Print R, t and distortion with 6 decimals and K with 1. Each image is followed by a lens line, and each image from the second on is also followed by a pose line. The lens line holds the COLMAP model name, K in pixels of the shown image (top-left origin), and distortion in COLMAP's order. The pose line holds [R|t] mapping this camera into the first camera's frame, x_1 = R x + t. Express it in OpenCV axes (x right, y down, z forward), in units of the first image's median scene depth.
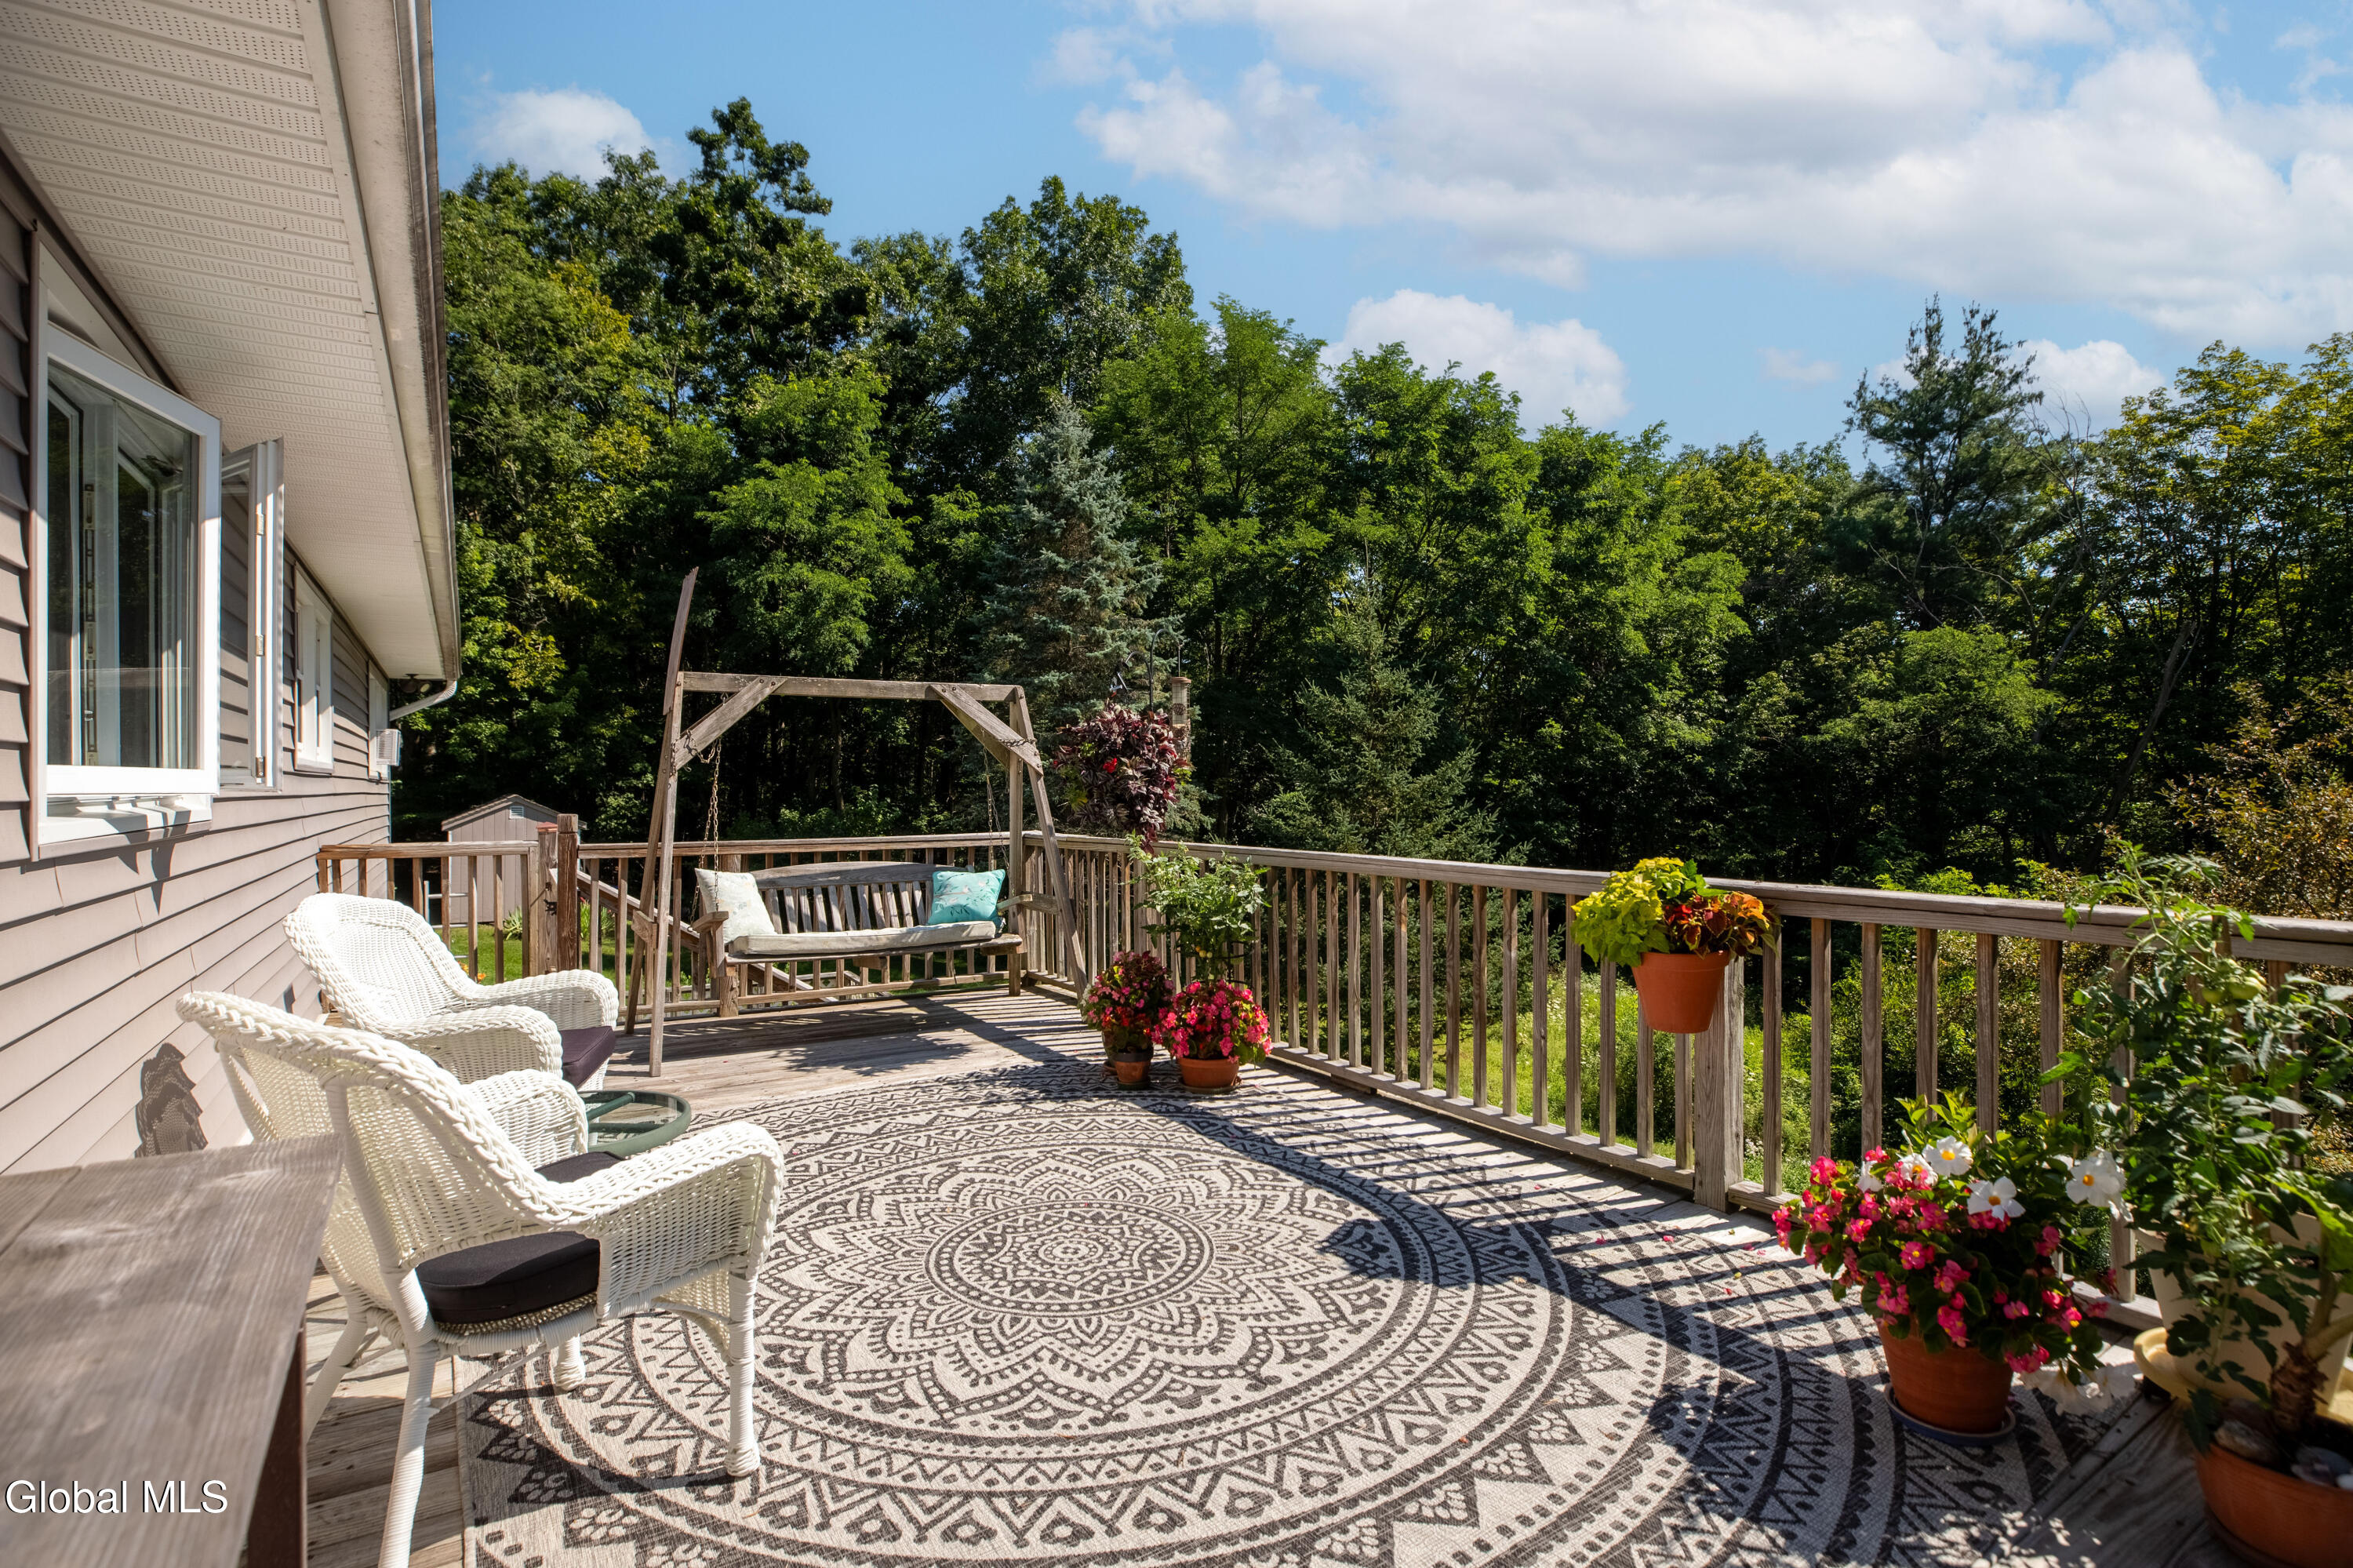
lens RADIAL K [[1095.7, 0, 1188.6], [0, 1095.7, 776.6], [0, 0, 1]] dist [-0.043975, 0.012319]
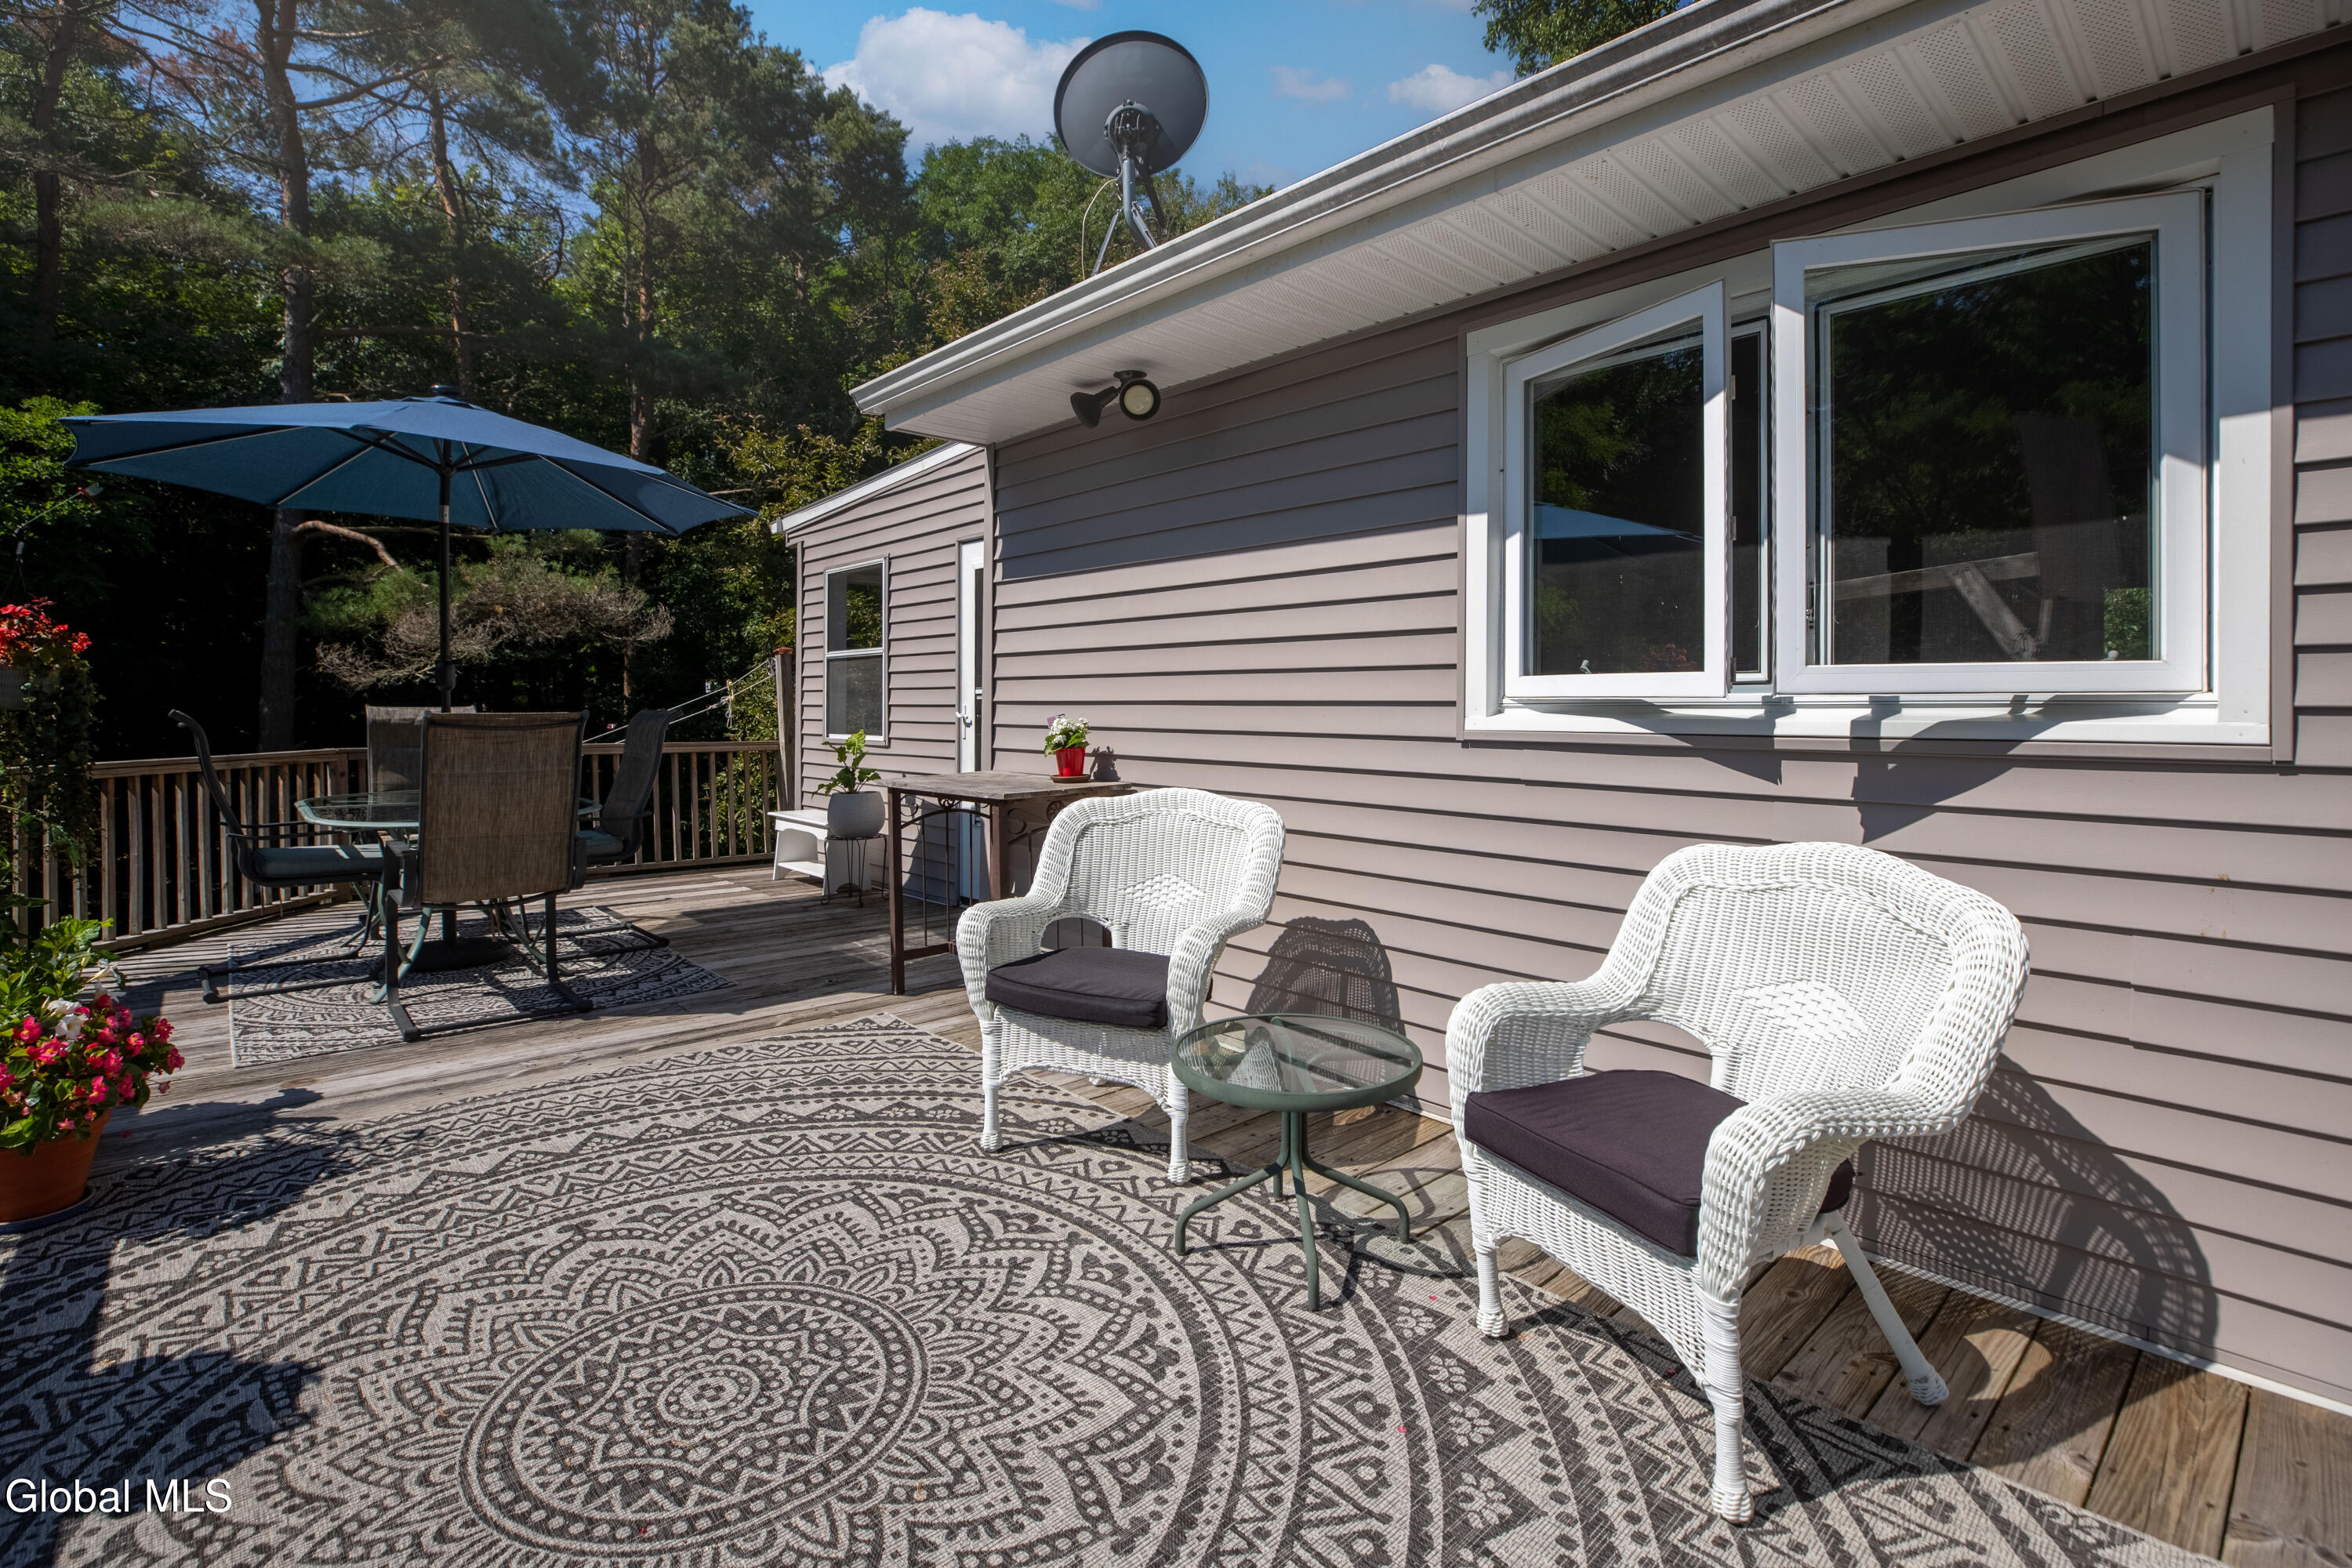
lens RADIAL K [[1095.2, 0, 1188.1], [0, 1095.2, 776.6], [0, 0, 1]] dist [-0.043975, 0.012319]
pose [[-0.987138, 0.016821, -0.158981, -0.051631], [0.006928, 0.998016, 0.062575, 0.003147], [0.159718, 0.060669, -0.985297, 0.287630]]
